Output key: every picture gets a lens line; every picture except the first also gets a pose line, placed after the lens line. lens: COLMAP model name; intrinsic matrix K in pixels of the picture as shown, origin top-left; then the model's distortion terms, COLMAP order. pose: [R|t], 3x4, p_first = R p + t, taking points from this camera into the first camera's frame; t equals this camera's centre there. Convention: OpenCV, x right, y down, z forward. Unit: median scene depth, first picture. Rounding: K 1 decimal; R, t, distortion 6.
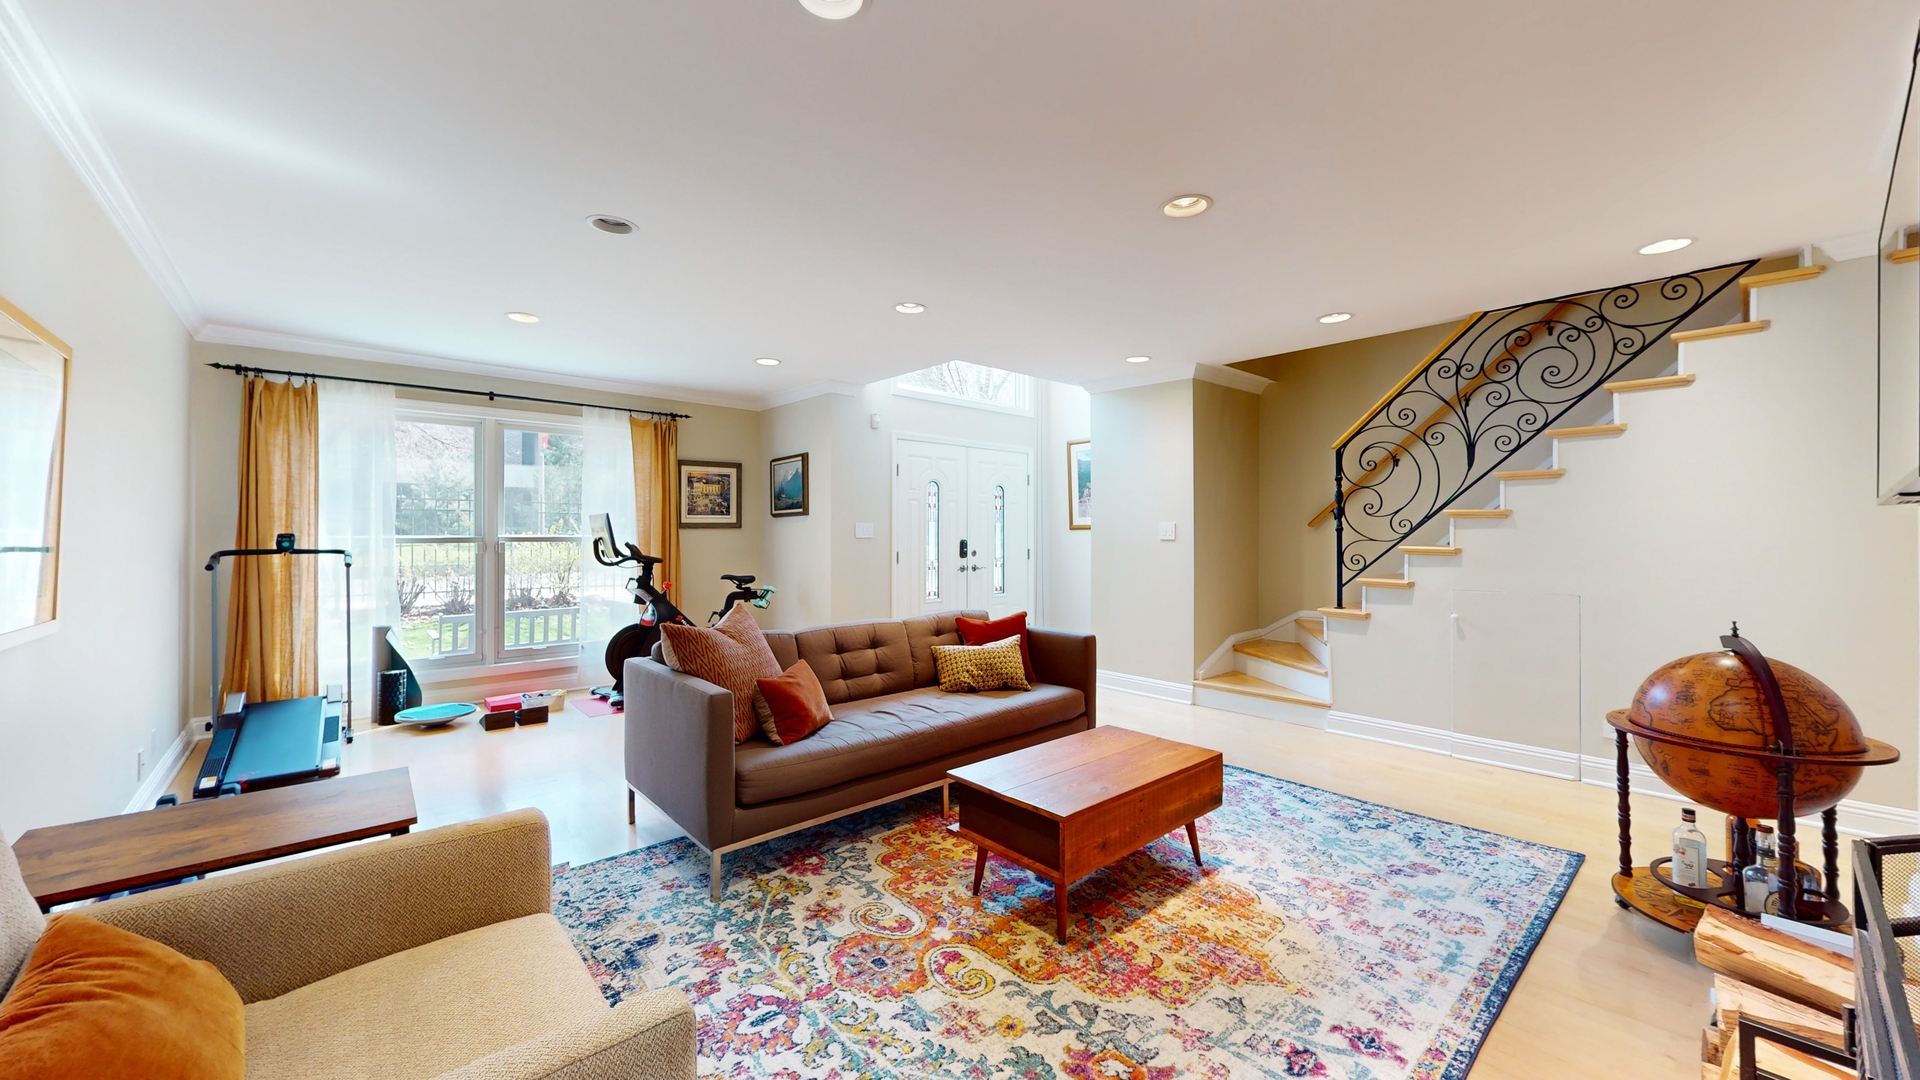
lens RADIAL K [[713.3, 0, 950.8], [0, 713.3, 527.1], [0, 0, 1]] dist [0.000756, 0.000365]
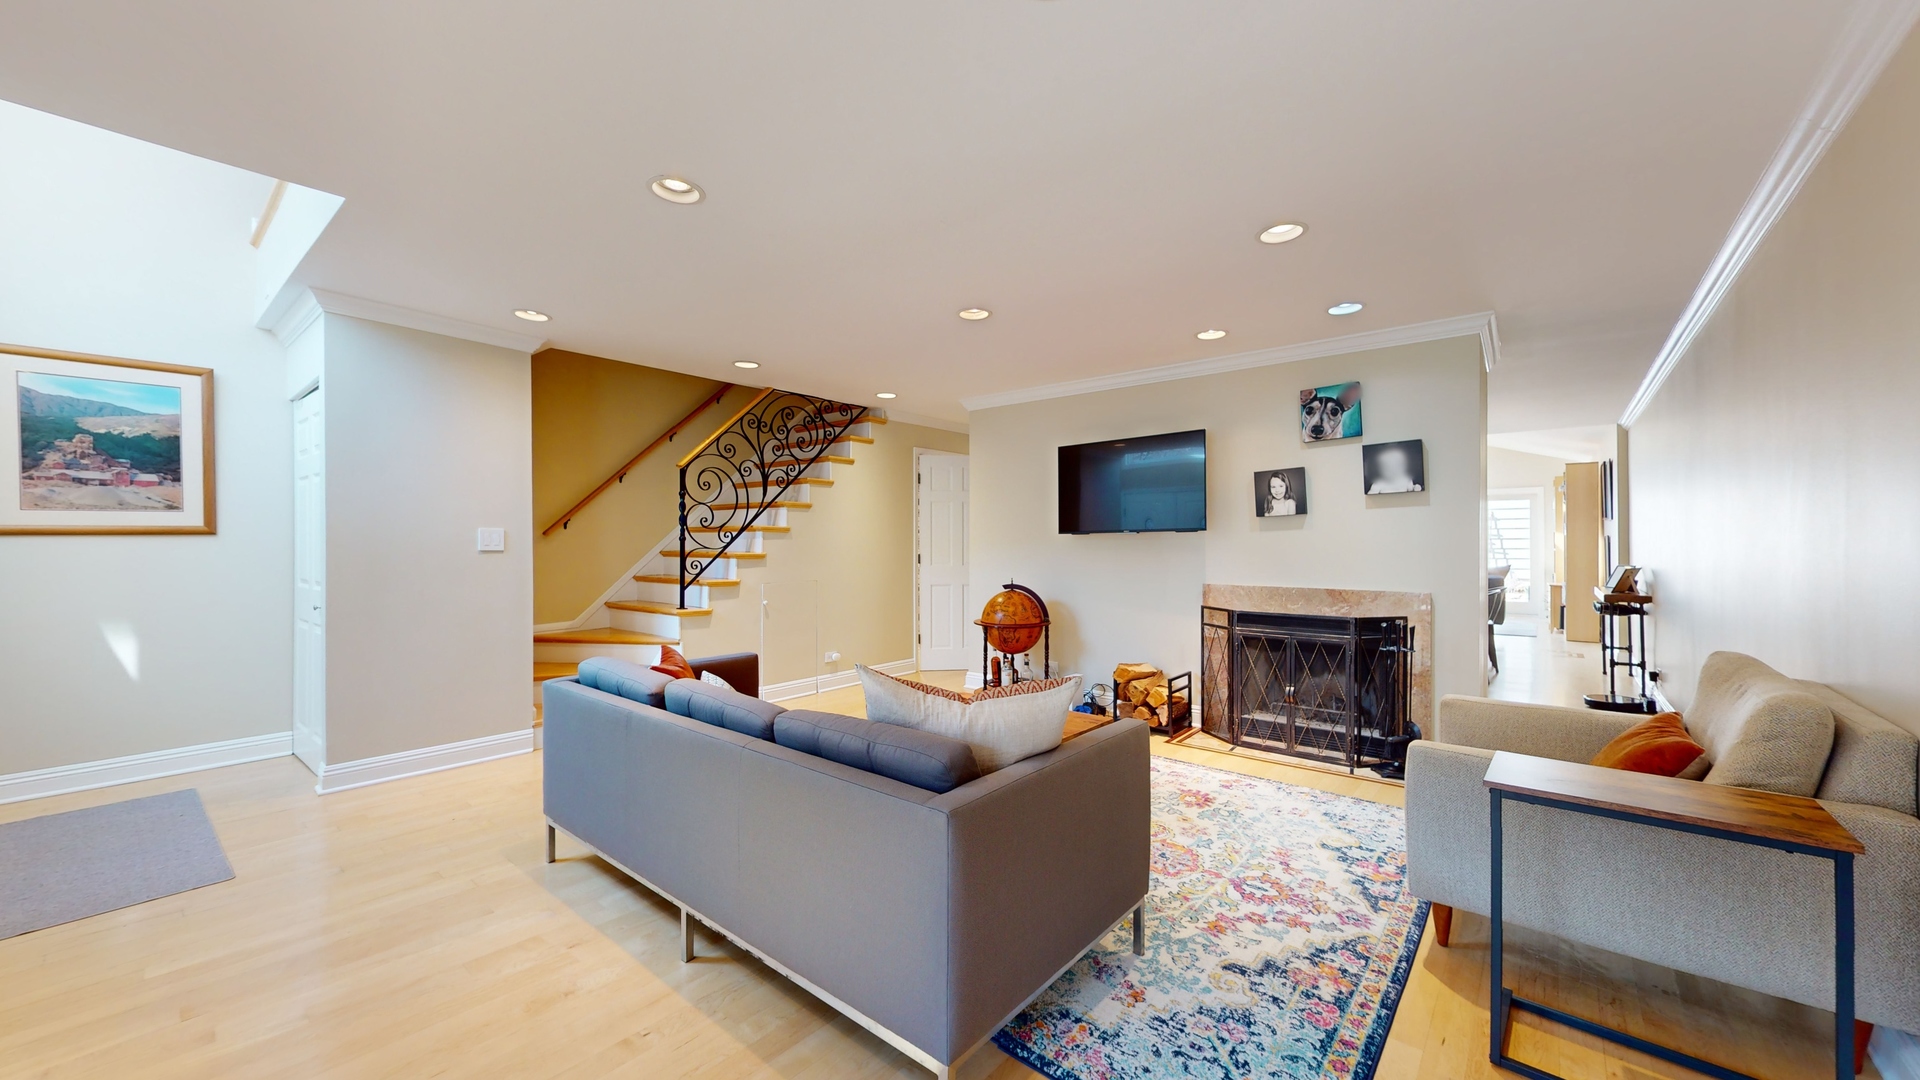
lens RADIAL K [[713.3, 0, 951.7], [0, 713.3, 542.1], [0, 0, 1]] dist [0.000756, 0.000365]
pose [[-0.148157, -0.008048, 0.988931, -1.270522], [-0.006681, 0.999952, 0.007137, -0.007257], [-0.988941, -0.005550, -0.148203, 1.466699]]
